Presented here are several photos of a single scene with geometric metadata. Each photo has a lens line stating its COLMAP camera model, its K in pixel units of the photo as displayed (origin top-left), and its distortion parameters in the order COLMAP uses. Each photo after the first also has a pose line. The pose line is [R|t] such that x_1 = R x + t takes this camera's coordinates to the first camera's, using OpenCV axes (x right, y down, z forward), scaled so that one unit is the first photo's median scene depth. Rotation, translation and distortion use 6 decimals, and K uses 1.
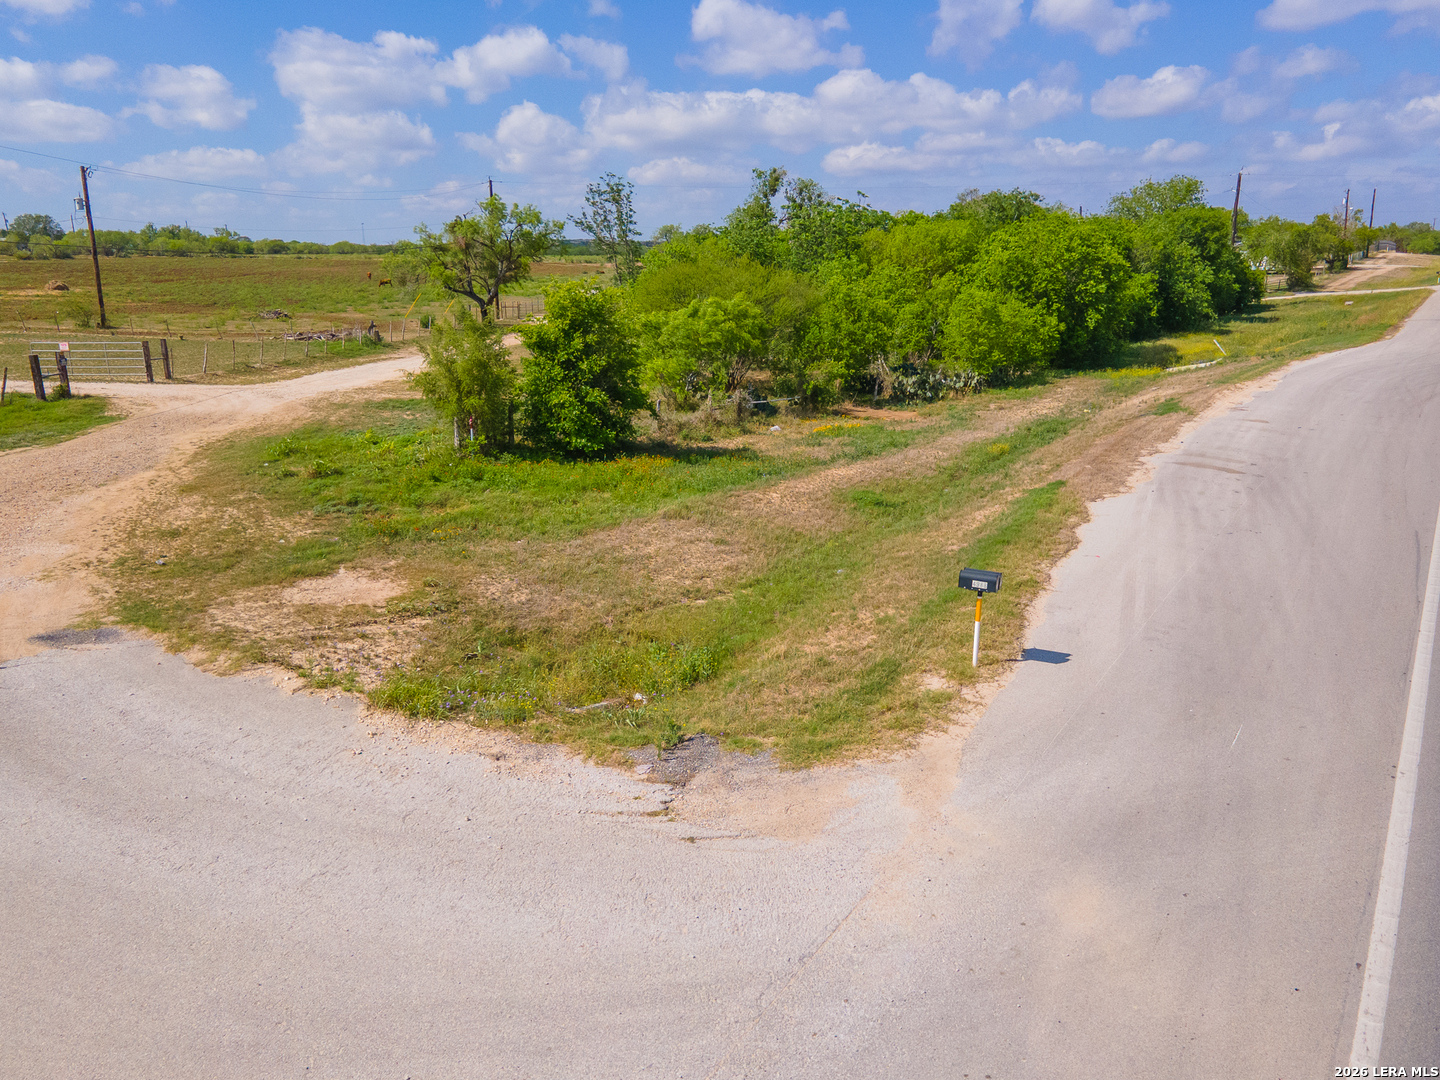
lens RADIAL K [[1087.2, 0, 721.7], [0, 1087.2, 559.1], [0, 0, 1]] dist [-0.007629, 0.060873]
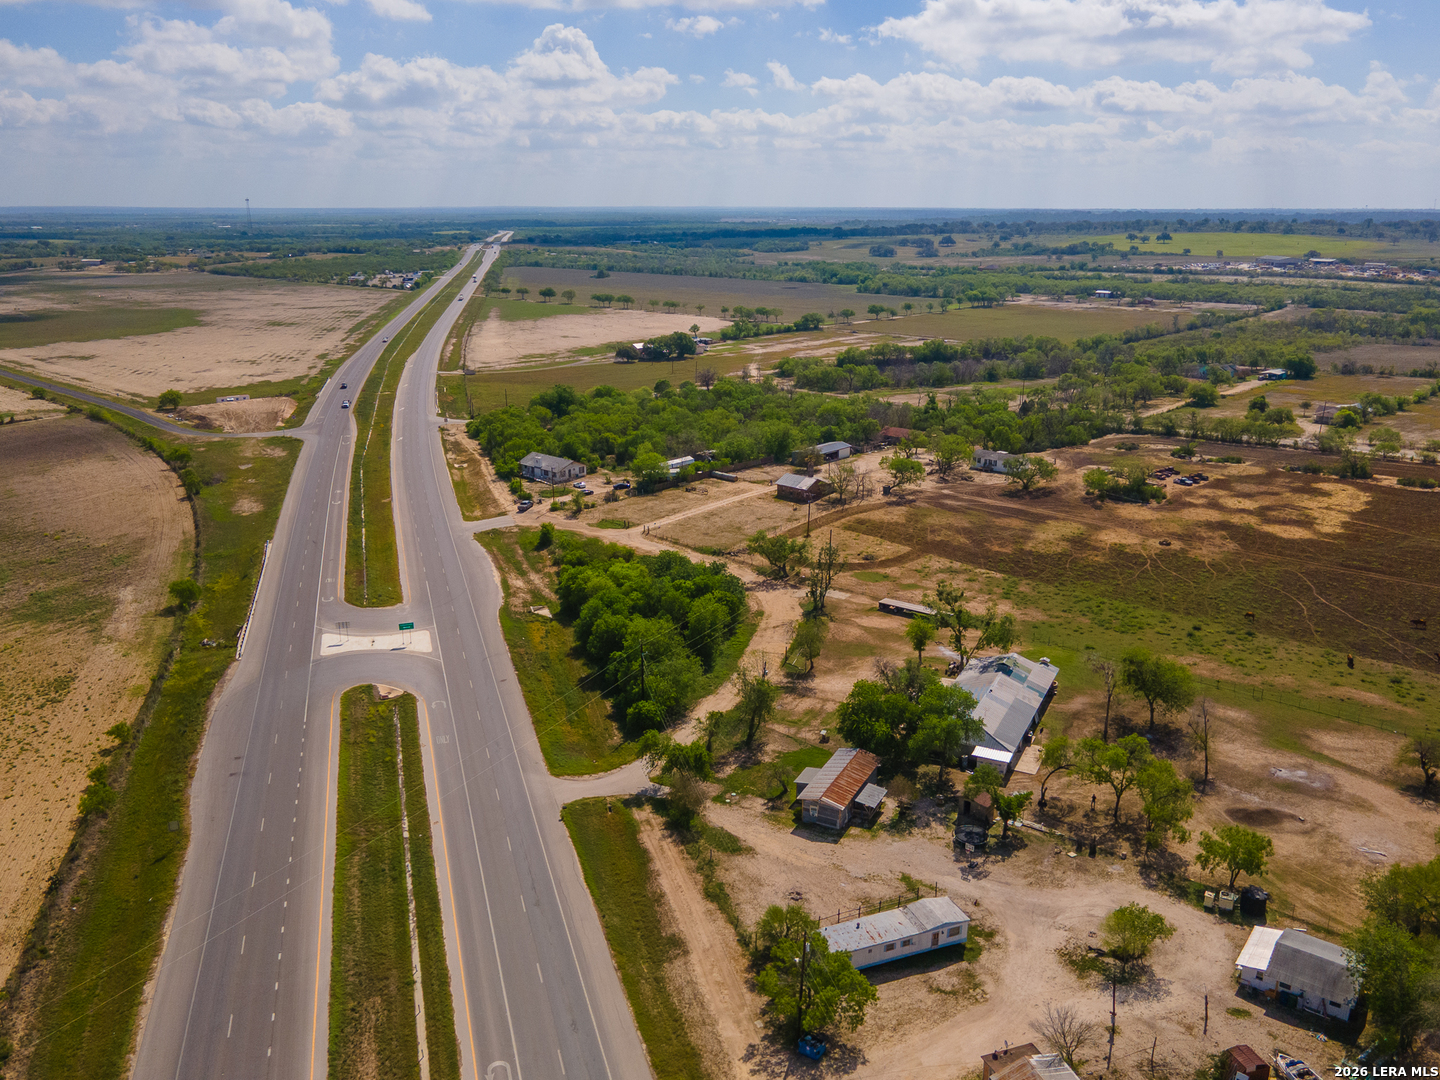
lens RADIAL K [[1115.6, 0, 723.2], [0, 1115.6, 539.2], [0, 0, 1]] dist [-0.012393, 0.006820]
pose [[-0.628349, 0.240999, -0.739660, 3.083927], [-0.194080, 0.872175, 0.449048, -2.441595], [0.753333, 0.425712, -0.501257, 3.647160]]
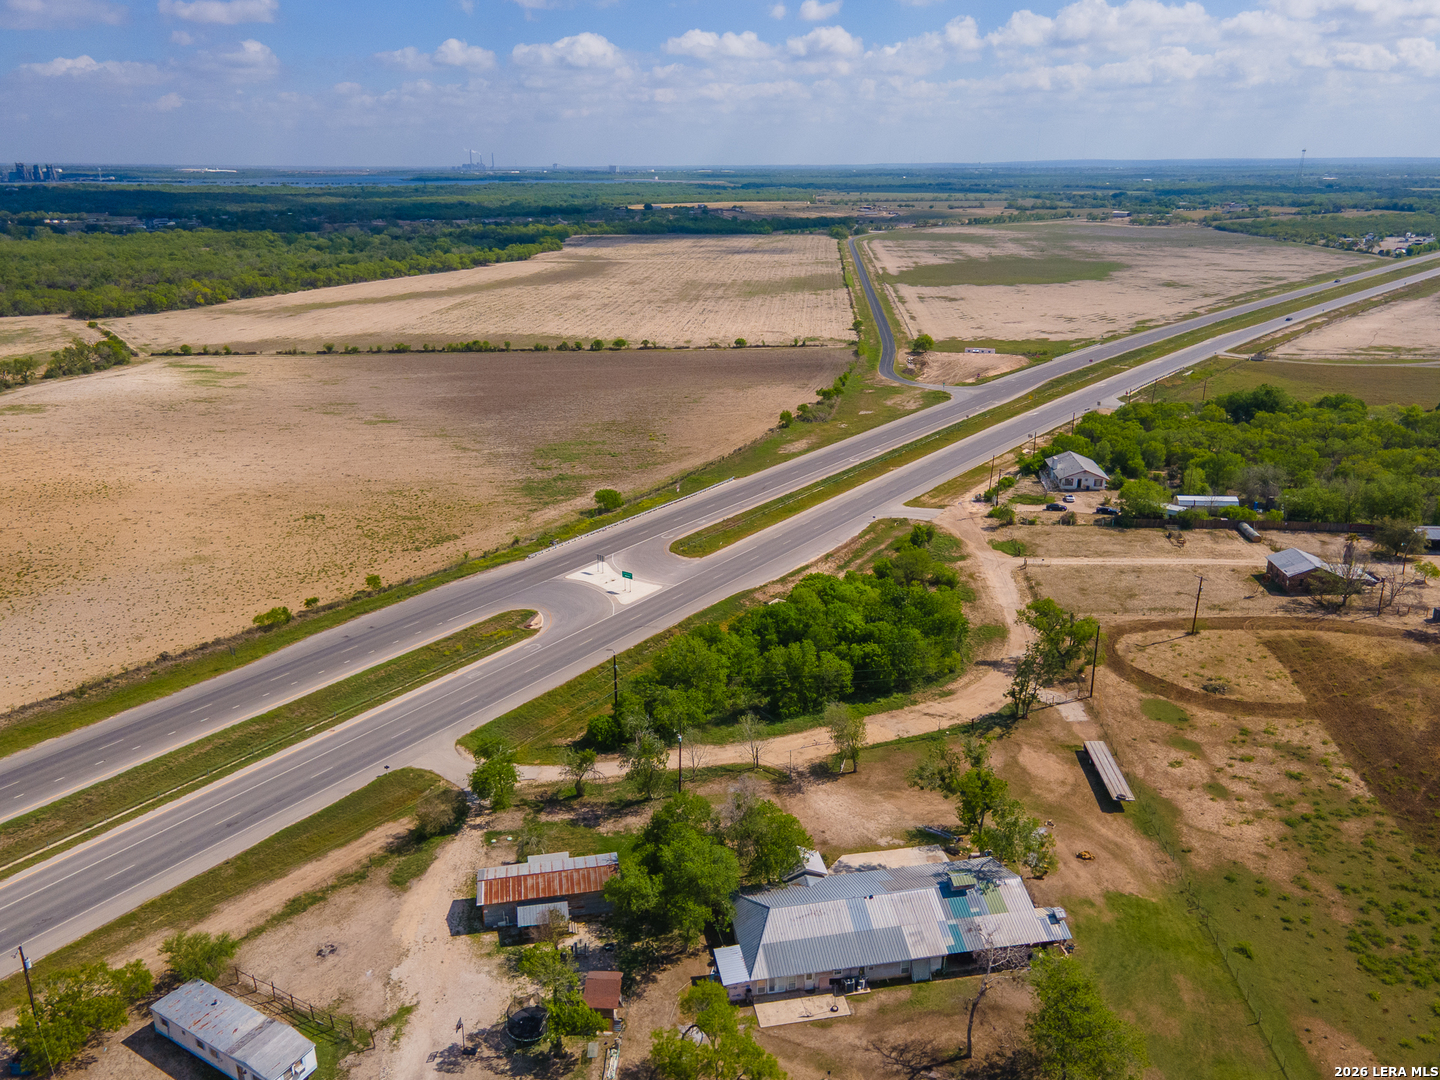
lens RADIAL K [[1088.8, 0, 721.3], [0, 1088.8, 516.3], [0, 0, 1]] dist [0.015268, 0.055595]
pose [[-0.999489, 0.010538, 0.030171, 0.580607], [0.025367, 0.835822, 0.548415, -2.565318], [-0.019438, 0.548900, -0.835662, 4.178805]]
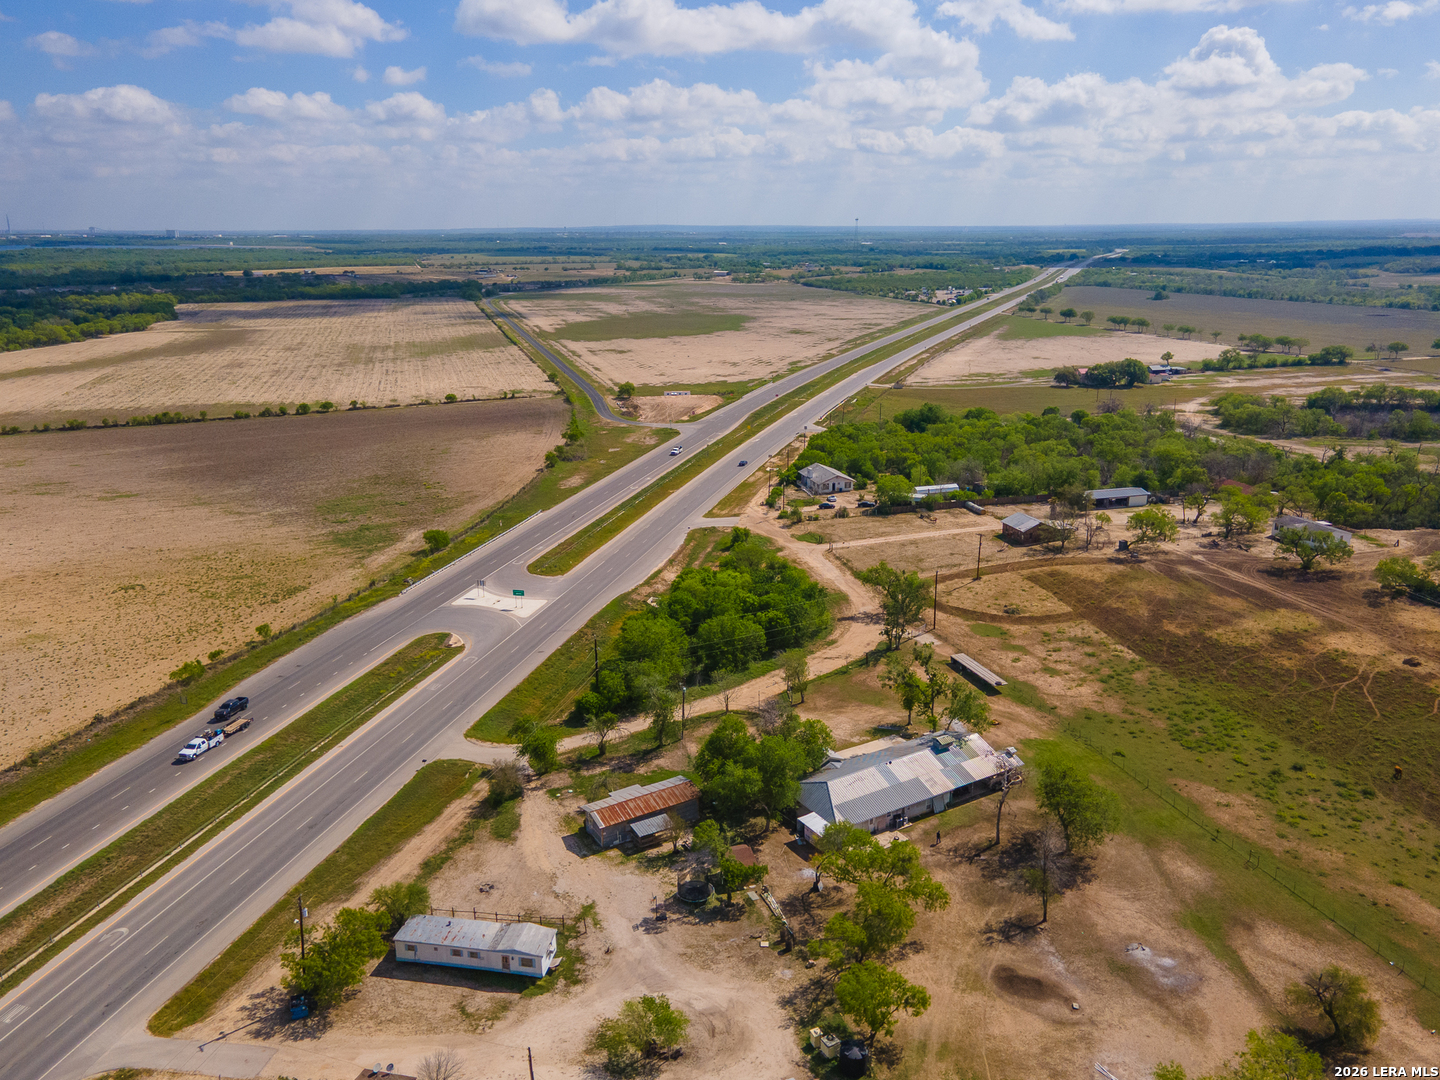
lens RADIAL K [[1078.3, 0, 722.2], [0, 1078.3, 542.7], [0, 0, 1]] dist [0.013251, 0.050381]
pose [[-0.943294, 0.115435, -0.311242, 1.574711], [-0.065811, 0.853953, 0.516173, -2.684665], [0.325370, 0.507385, -0.797931, 4.608452]]
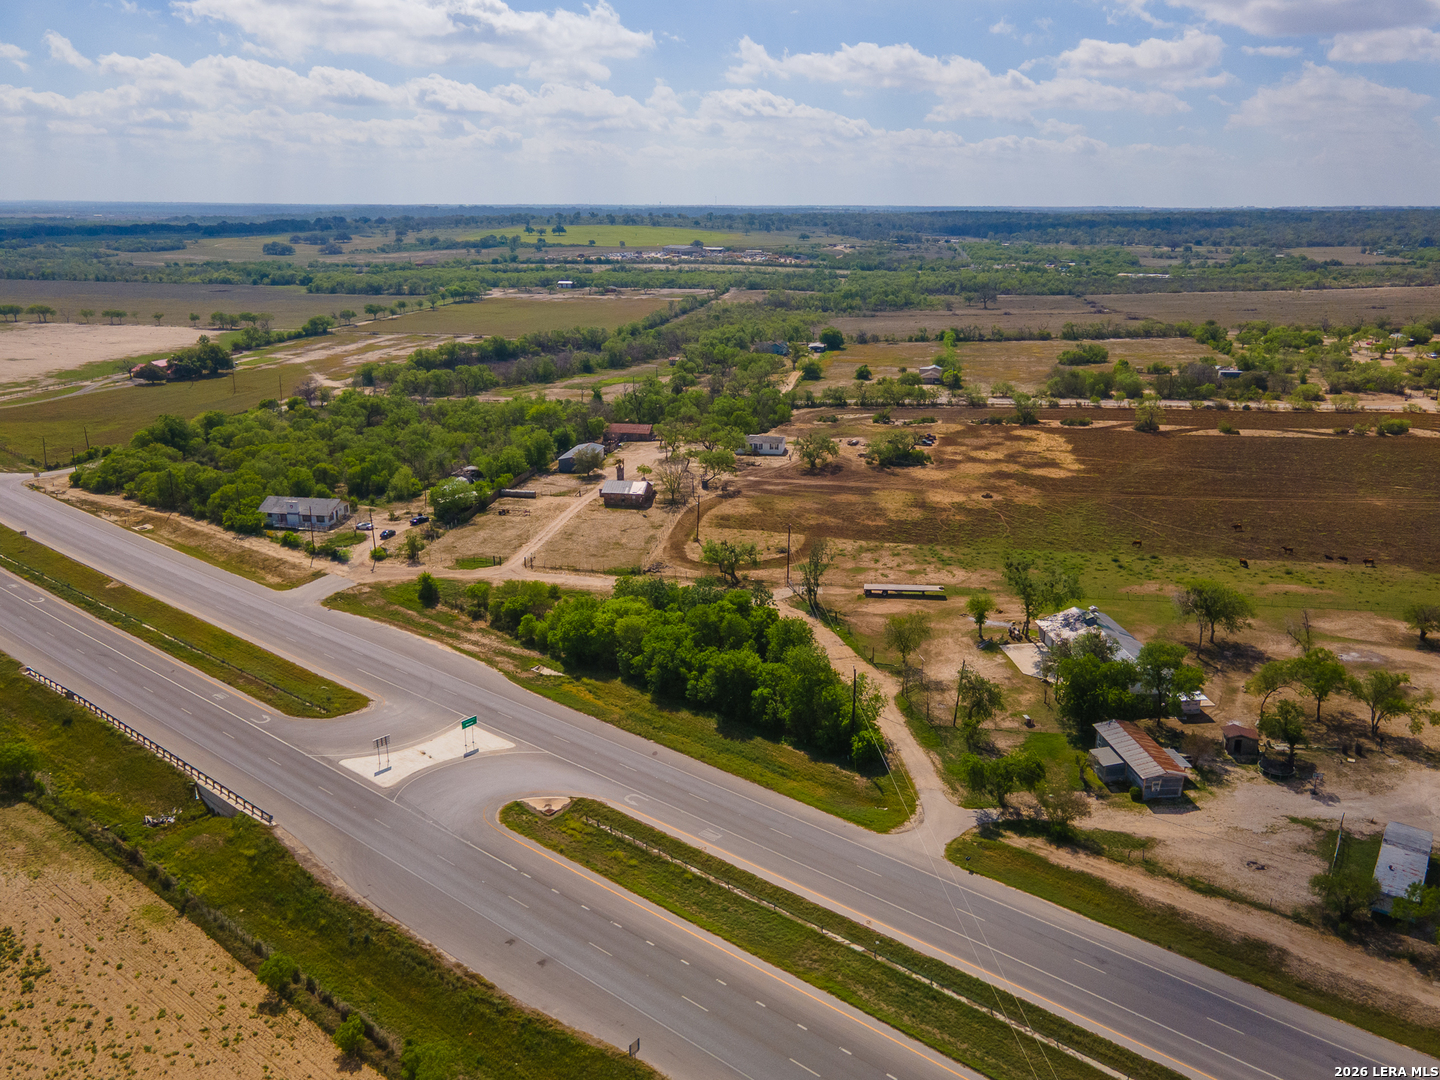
lens RADIAL K [[1104.8, 0, 721.0], [0, 1104.8, 534.9], [0, 0, 1]] dist [0.006822, 0.014598]
pose [[-0.107539, 0.302839, -0.946955, 3.589487], [-0.264630, 0.909399, 0.320881, -1.851658], [0.958335, 0.285099, -0.017655, 1.622641]]
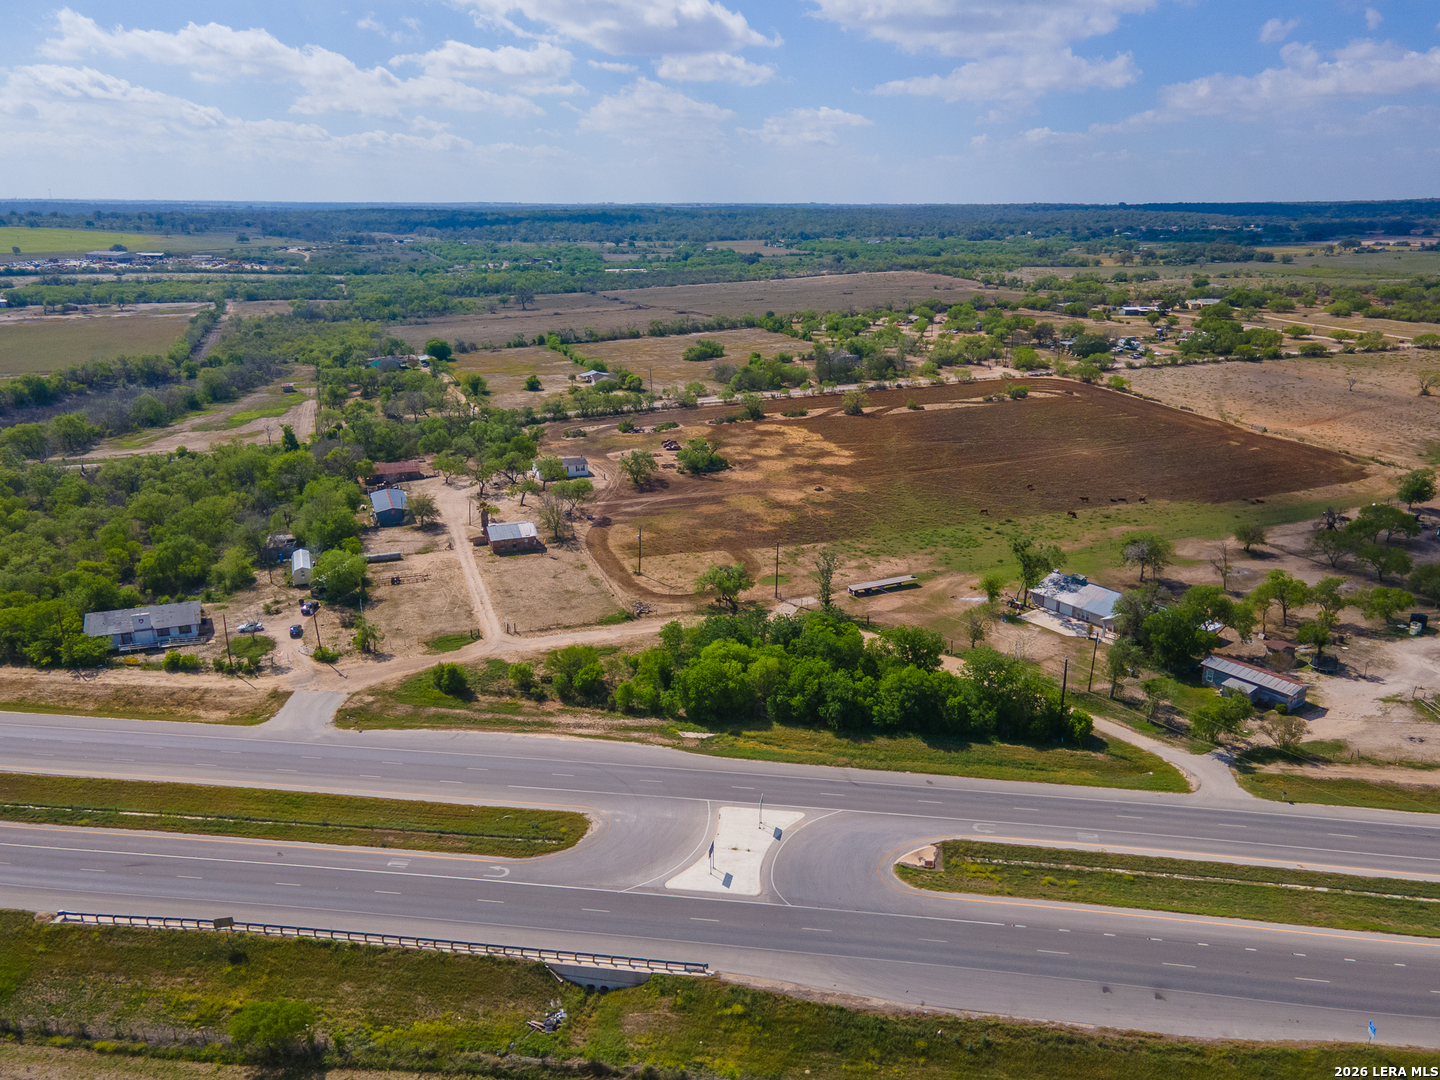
lens RADIAL K [[1088.8, 0, 721.3], [0, 1088.8, 516.3], [0, 0, 1]] dist [0.015268, 0.055595]
pose [[0.418018, 0.270316, -0.867289, 3.127358], [-0.248479, 0.952318, 0.177056, -1.401643], [0.873796, 0.141490, 0.465254, -0.360195]]
